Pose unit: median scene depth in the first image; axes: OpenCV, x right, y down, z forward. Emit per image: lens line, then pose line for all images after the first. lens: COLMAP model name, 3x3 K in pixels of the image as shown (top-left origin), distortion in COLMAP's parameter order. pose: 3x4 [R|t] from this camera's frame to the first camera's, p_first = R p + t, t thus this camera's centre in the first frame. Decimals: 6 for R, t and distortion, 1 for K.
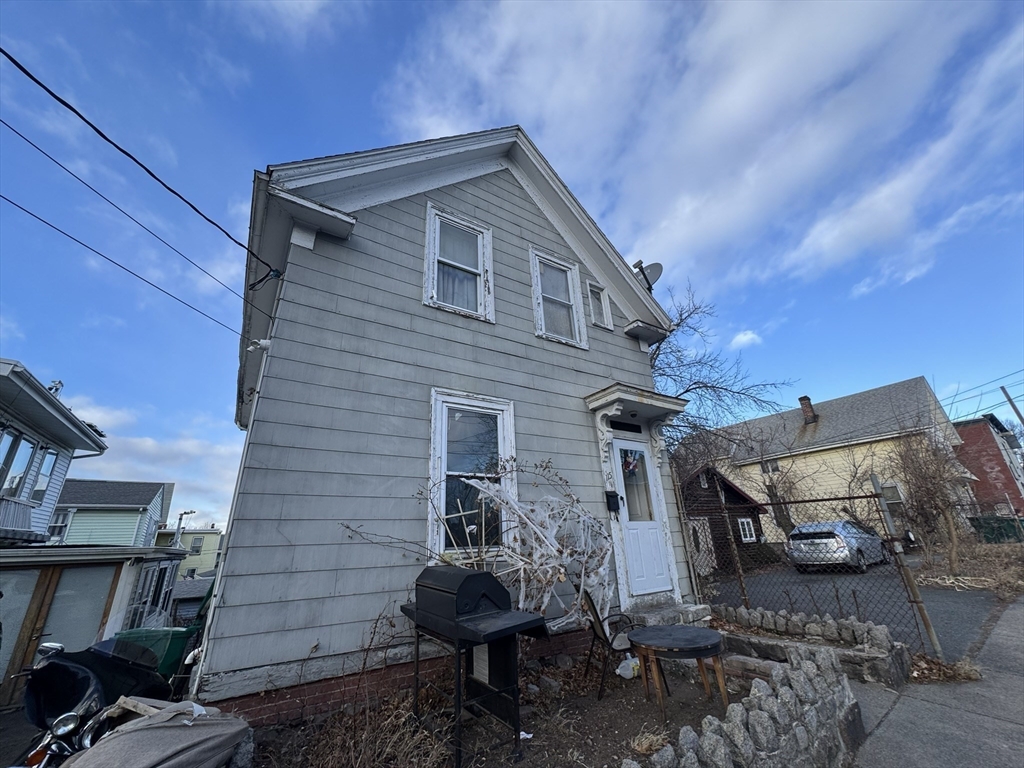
lens RADIAL K [[407.3, 0, 512.0], [0, 407.3, 384.0], [0, 0, 1]] dist [-0.001465, 0.000342]
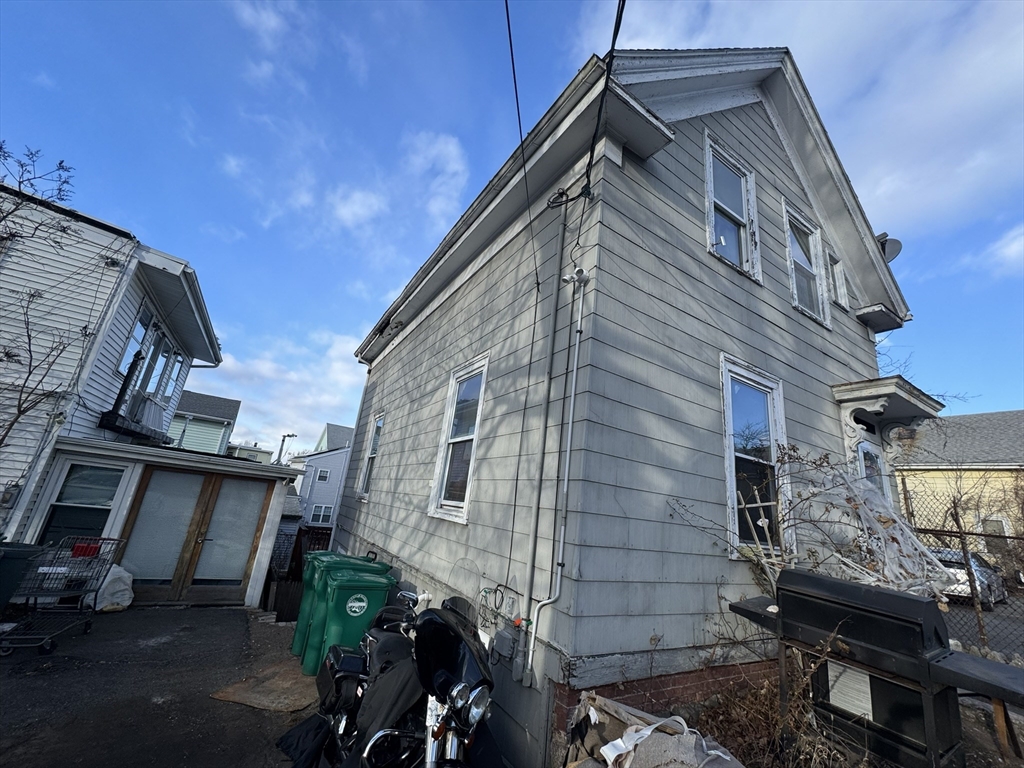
lens RADIAL K [[407.3, 0, 512.0], [0, 407.3, 384.0], [0, 0, 1]] dist [-0.001465, 0.000342]
pose [[0.987757, 0.143404, -0.061411, -0.443189], [-0.137483, 0.986249, 0.091710, 0.044308], [0.073718, -0.082145, 0.993890, 0.093749]]
